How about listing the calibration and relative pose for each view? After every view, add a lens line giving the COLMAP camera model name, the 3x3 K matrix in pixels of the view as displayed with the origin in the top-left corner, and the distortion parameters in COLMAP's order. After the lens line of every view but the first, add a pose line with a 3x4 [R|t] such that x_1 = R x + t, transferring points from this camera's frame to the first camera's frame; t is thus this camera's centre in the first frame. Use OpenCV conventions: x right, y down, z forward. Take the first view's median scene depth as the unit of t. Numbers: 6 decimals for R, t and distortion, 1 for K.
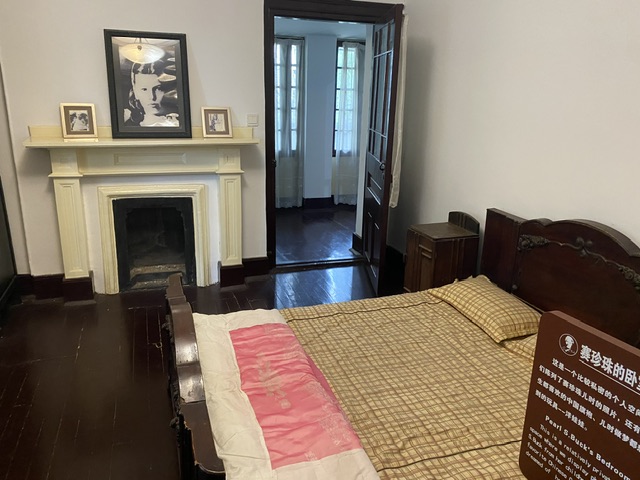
lens RADIAL K [[488.4, 0, 318.9], [0, 488.4, 238.6], [0, 0, 1]] dist [-0.002630, 0.000583]
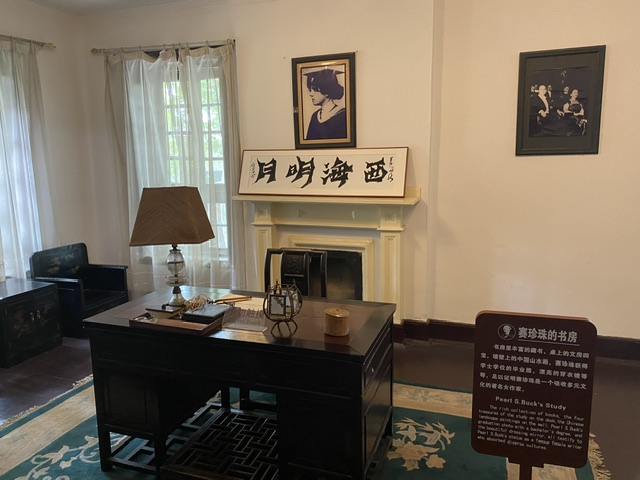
lens RADIAL K [[488.4, 0, 320.5], [0, 488.4, 240.4], [0, 0, 1]] dist [-0.002630, 0.000583]
pose [[0.614267, -0.156396, 0.773445, -0.733607], [0.242873, 0.970053, 0.003263, -0.136214], [-0.750792, 0.185845, 0.633856, 0.517449]]
